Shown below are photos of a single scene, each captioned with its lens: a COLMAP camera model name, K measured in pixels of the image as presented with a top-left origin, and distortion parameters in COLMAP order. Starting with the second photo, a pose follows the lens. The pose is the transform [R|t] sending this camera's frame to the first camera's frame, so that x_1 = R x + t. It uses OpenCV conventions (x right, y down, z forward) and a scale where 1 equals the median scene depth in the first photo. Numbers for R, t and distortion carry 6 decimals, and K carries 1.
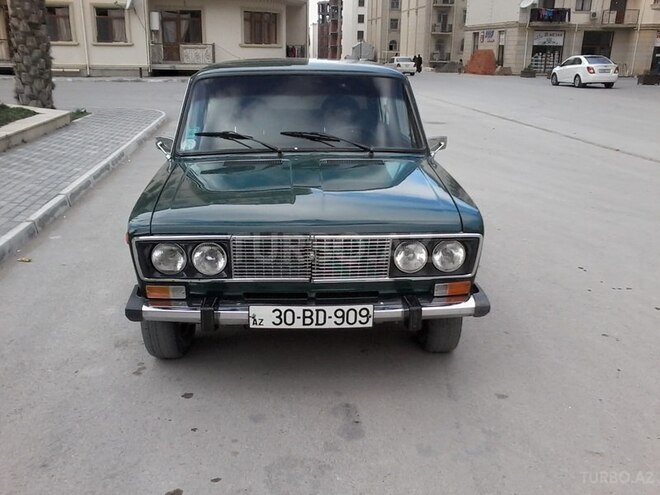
lens RADIAL K [[659.8, 0, 339.2], [0, 659.8, 248.7], [0, 0, 1]] dist [-0.060800, 0.170727]
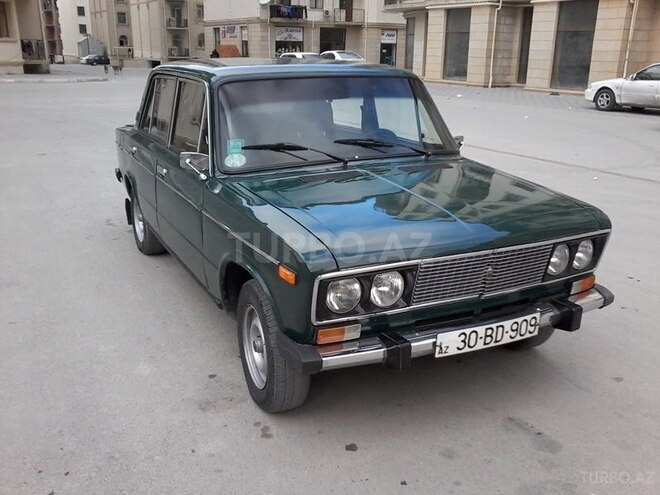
lens RADIAL K [[659.8, 0, 339.2], [0, 659.8, 248.7], [0, 0, 1]] dist [-0.060800, 0.170727]
pose [[0.920177, -0.114874, 0.374270, -0.063150], [0.112315, 0.993258, 0.028721, -0.007690], [-0.375045, 0.015608, 0.926875, 0.022382]]
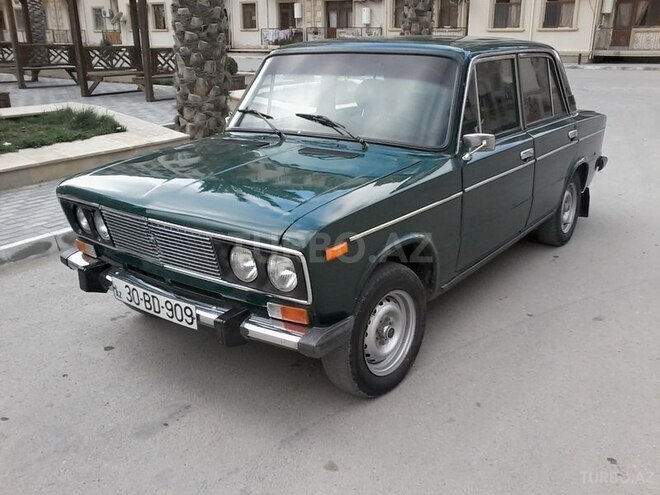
lens RADIAL K [[659.8, 0, 339.2], [0, 659.8, 248.7], [0, 0, 1]] dist [-0.060800, 0.170727]
pose [[0.759346, 0.191555, -0.621853, 0.081201], [-0.180454, 0.980194, 0.081586, -0.010914], [0.625164, 0.050263, 0.778873, 0.045827]]
